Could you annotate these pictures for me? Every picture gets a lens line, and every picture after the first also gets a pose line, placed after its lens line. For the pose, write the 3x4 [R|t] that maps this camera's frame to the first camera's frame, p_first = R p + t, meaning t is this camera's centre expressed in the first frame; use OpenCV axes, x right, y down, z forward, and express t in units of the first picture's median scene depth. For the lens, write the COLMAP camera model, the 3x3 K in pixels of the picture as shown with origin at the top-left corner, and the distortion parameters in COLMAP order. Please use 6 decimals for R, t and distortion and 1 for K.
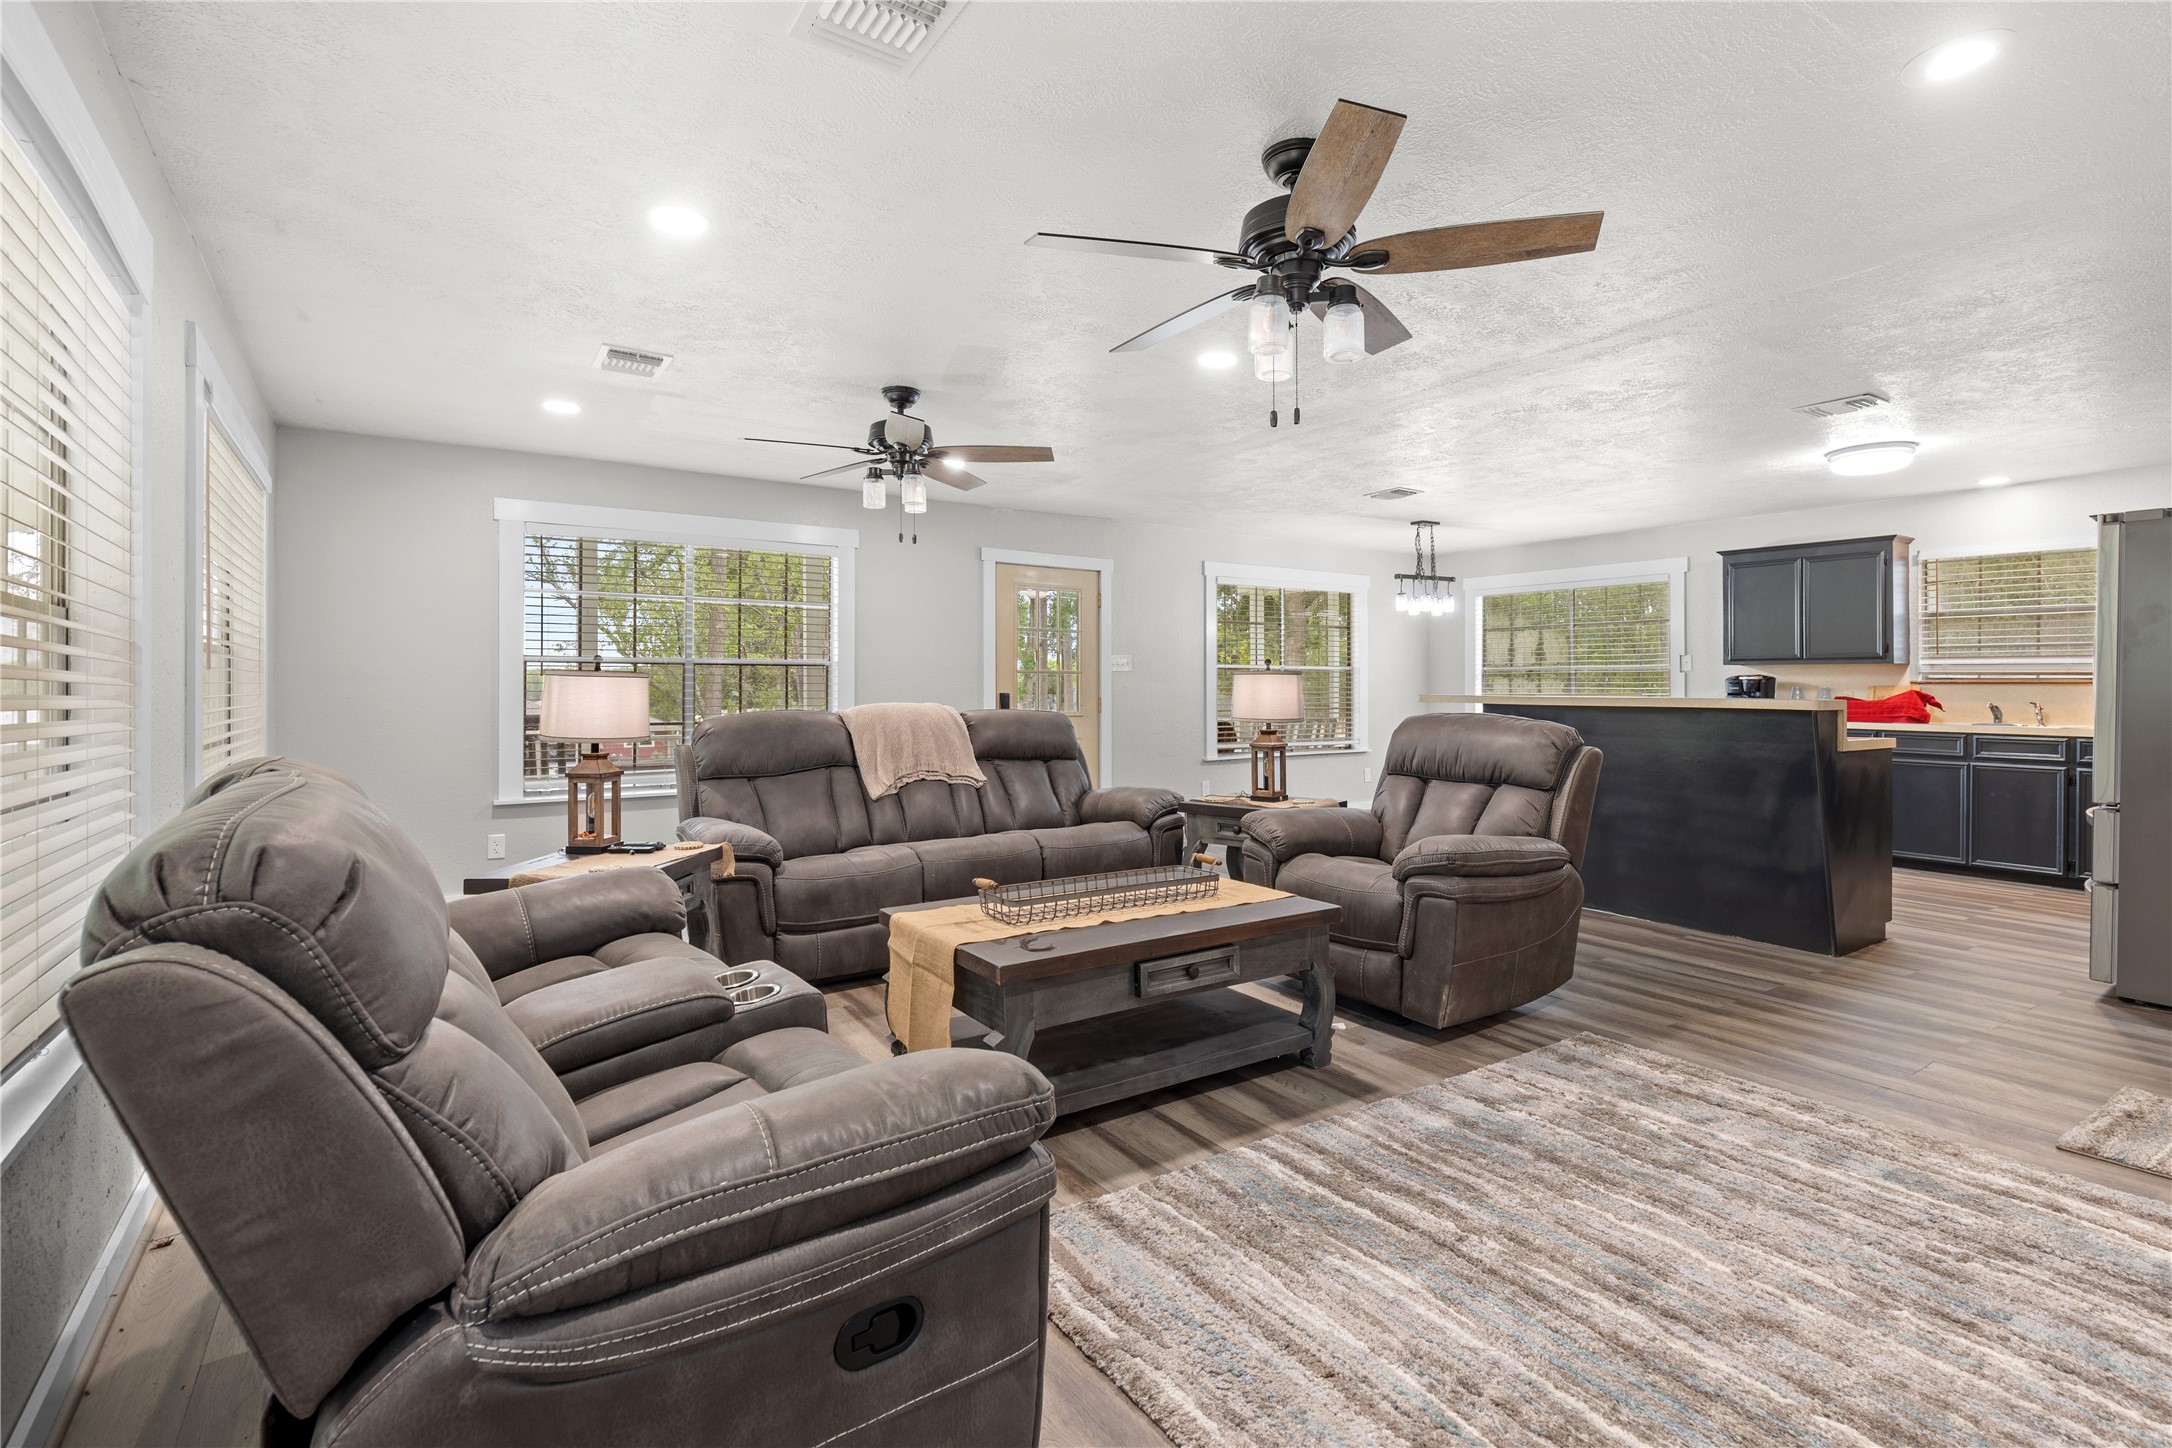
lens RADIAL K [[1002.7, 0, 1098.0], [0, 1002.7, 683.8], [0, 0, 1]] dist [0.002481, 0.000123]
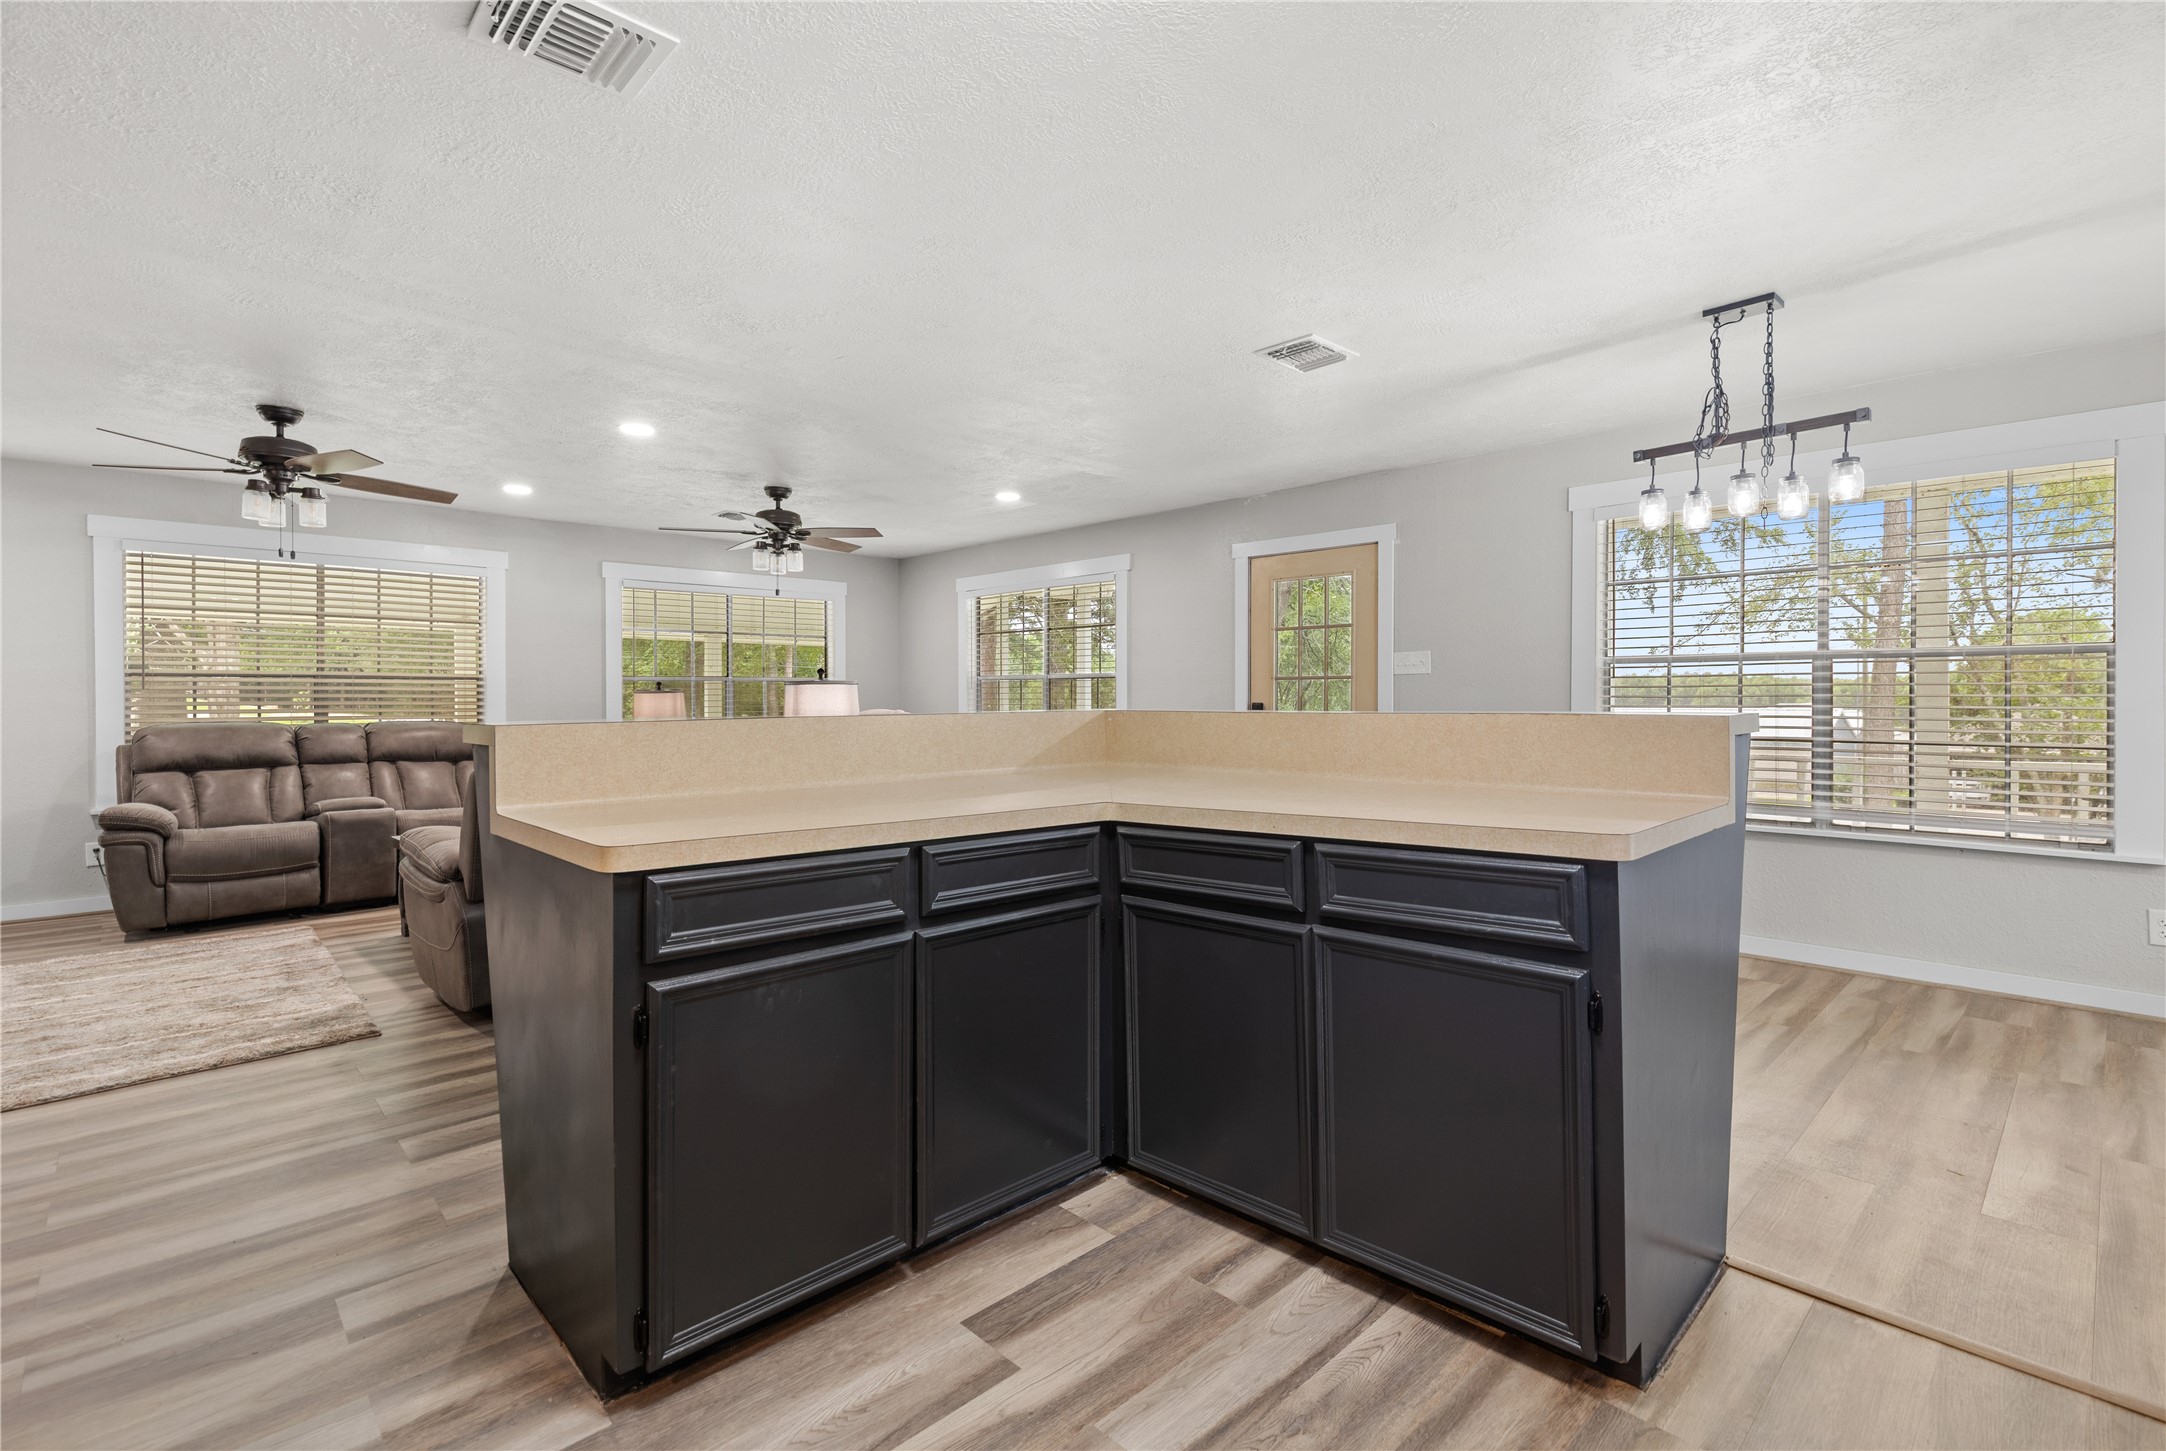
lens RADIAL K [[969.7, 0, 1086.3], [0, 969.7, 706.9], [0, 0, 1]] dist [0.003697, 0.000226]
pose [[0.184234, 0.009349, -0.982838, 1.131020], [0.005597, 0.999929, 0.010561, 0.004001], [0.982866, -0.007447, 0.184169, 1.081181]]
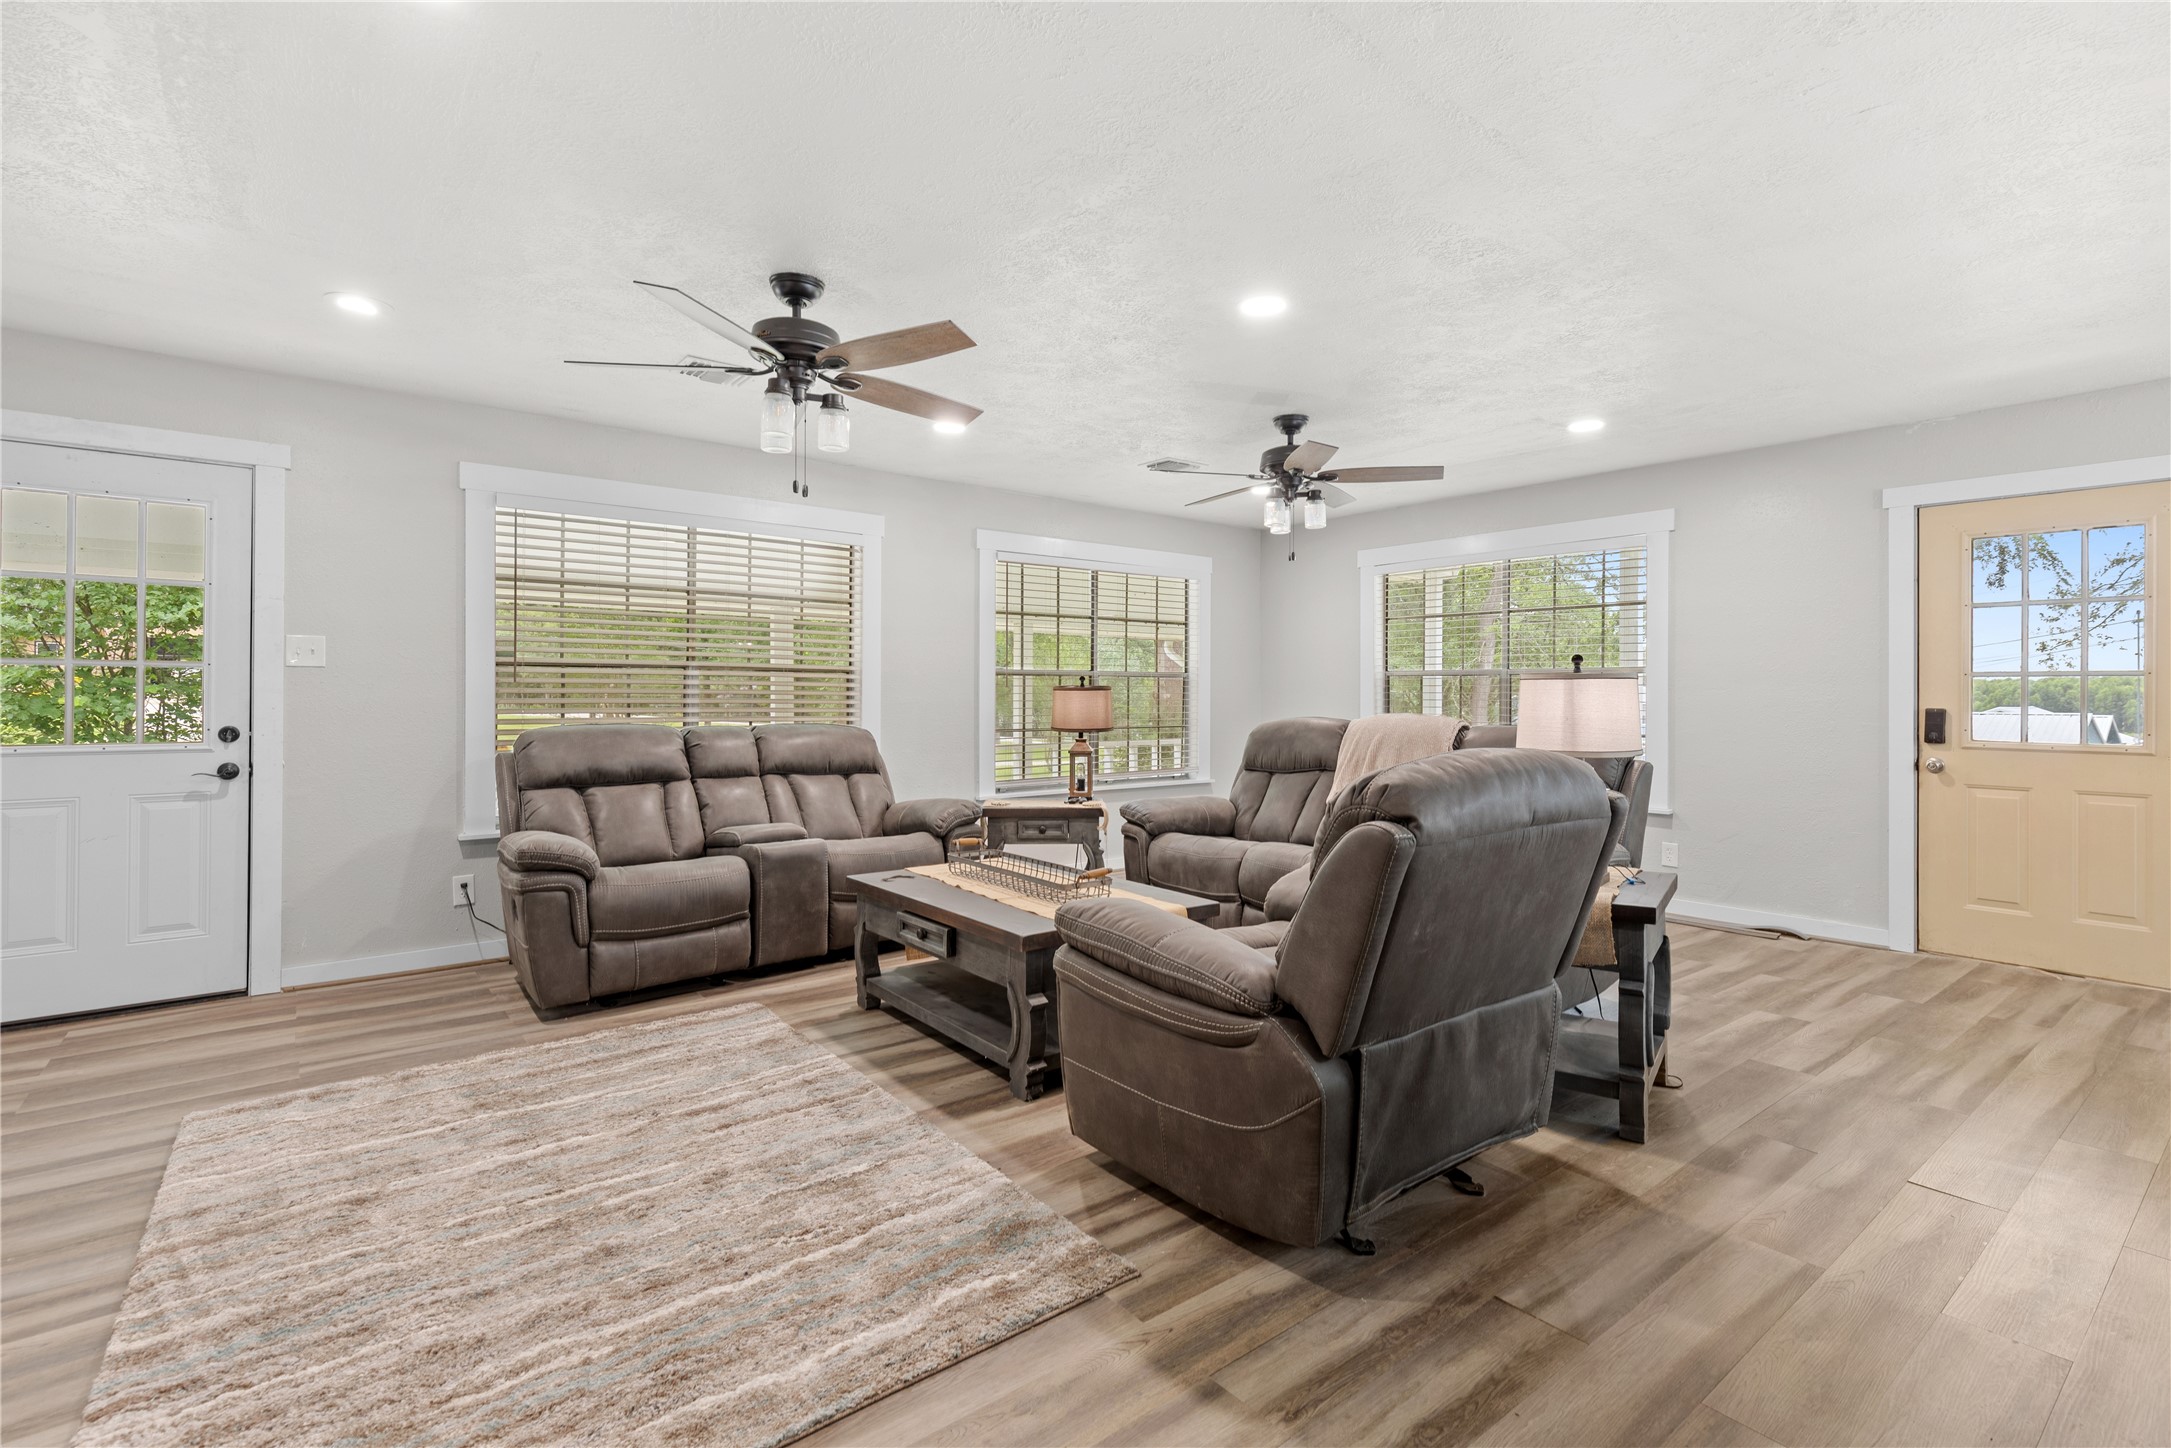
lens RADIAL K [[987.0, 0, 1095.6], [0, 987.0, 700.6], [0, 0, 1]] dist [0.002689, 0.000152]
pose [[0.086149, 0.005040, -0.996270, 0.758323], [-0.000166, 0.999987, 0.005044, 0.001532], [0.996282, -0.000269, 0.086148, 0.651426]]
